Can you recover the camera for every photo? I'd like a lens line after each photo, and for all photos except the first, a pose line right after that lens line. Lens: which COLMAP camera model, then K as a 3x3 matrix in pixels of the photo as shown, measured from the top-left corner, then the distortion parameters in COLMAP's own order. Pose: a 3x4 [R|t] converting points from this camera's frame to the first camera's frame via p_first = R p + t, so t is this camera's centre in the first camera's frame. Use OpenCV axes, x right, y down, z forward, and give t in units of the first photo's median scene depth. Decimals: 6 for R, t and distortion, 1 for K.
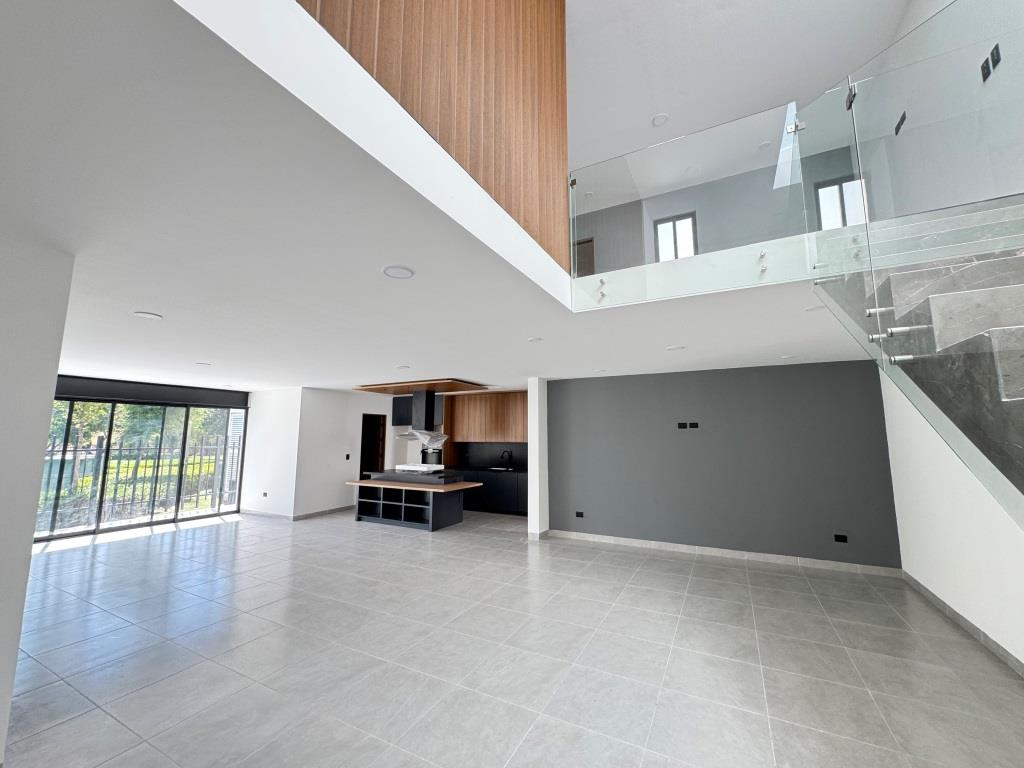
lens RADIAL K [[409.4, 0, 511.3], [0, 409.4, 383.5], [0, 0, 1]] dist [-0.000633, 0.000019]
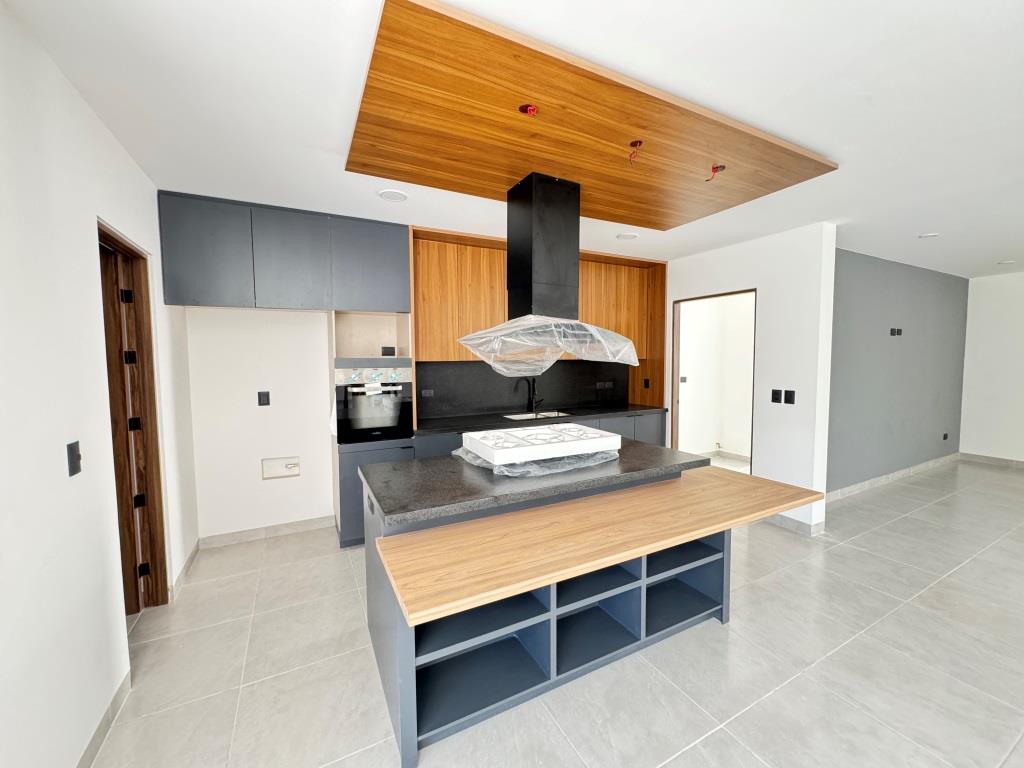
lens RADIAL K [[409.4, 0, 511.3], [0, 409.4, 383.5], [0, 0, 1]] dist [-0.000633, 0.000019]
pose [[0.562840, -0.057899, 0.824536, -0.468569], [-0.100519, 0.985345, 0.137807, 0.116780], [-0.820431, -0.160445, 0.548771, 0.827134]]
